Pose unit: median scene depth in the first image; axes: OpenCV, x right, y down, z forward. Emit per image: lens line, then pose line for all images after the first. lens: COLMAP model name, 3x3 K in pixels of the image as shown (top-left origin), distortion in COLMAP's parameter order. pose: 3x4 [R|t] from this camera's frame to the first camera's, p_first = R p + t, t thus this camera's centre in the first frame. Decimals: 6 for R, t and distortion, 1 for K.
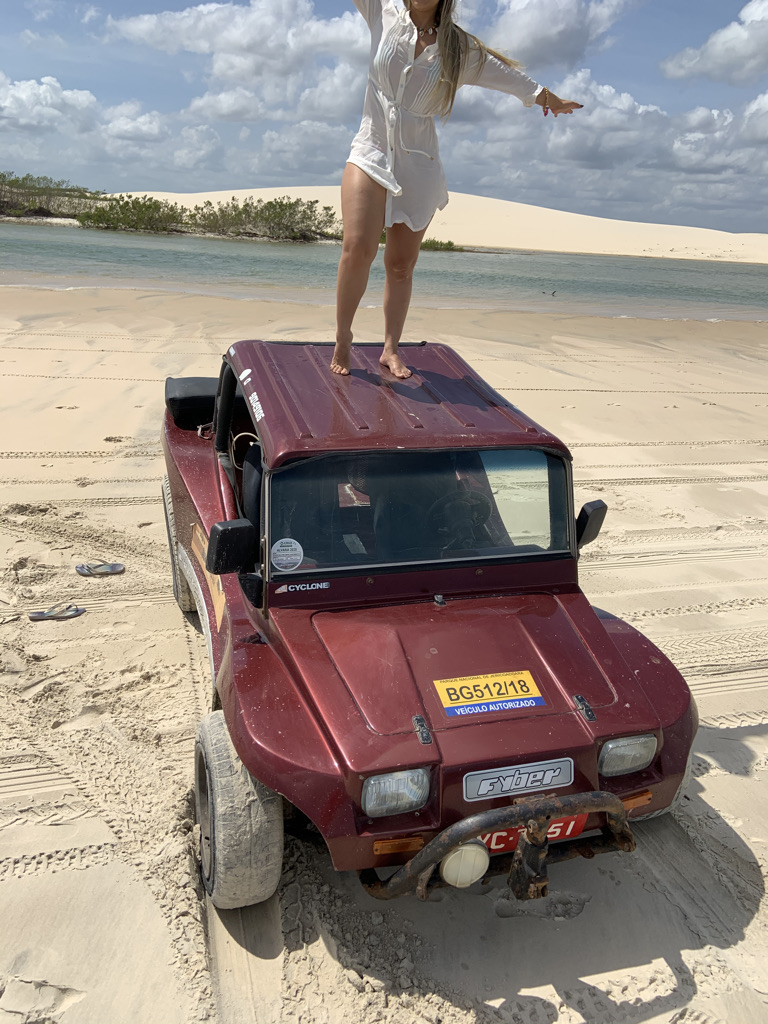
lens RADIAL K [[819.5, 0, 379.7], [0, 819.5, 523.6], [0, 0, 1]] dist [0.139288, -0.179362]
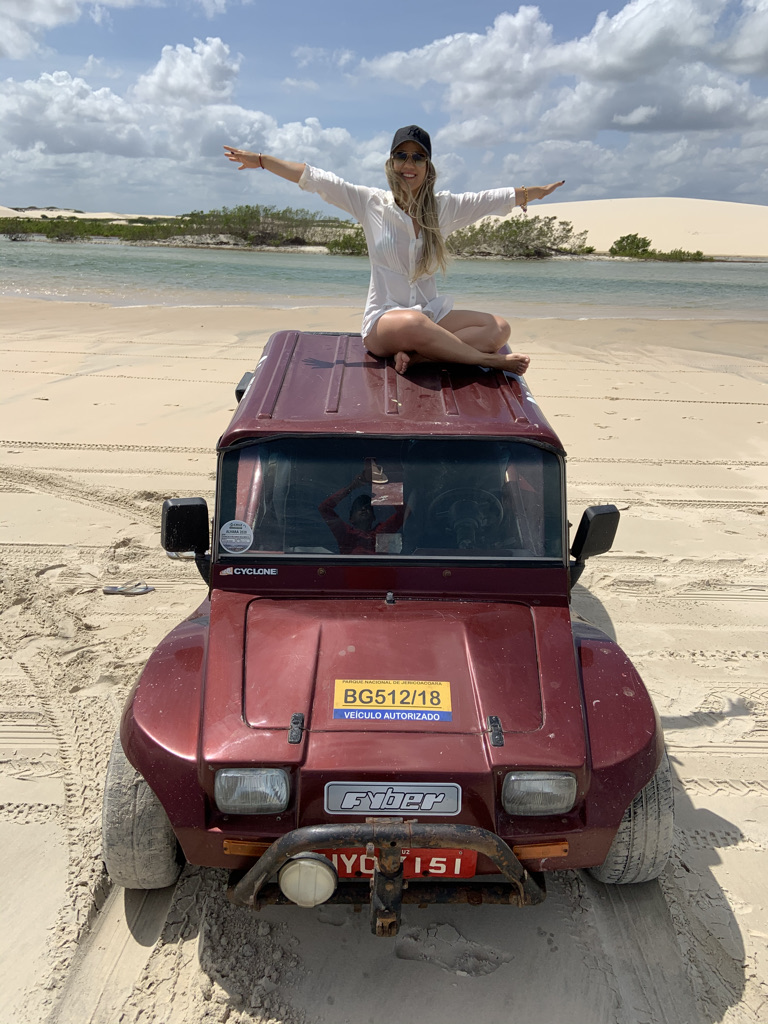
lens RADIAL K [[819.5, 0, 386.5], [0, 819.5, 510.3], [0, 0, 1]] dist [0.139288, -0.179362]
pose [[0.954197, 0.058684, -0.293366, 0.339130], [-0.070787, 0.997016, -0.030802, 0.023581], [0.290683, 0.050158, 0.955504, 0.112539]]
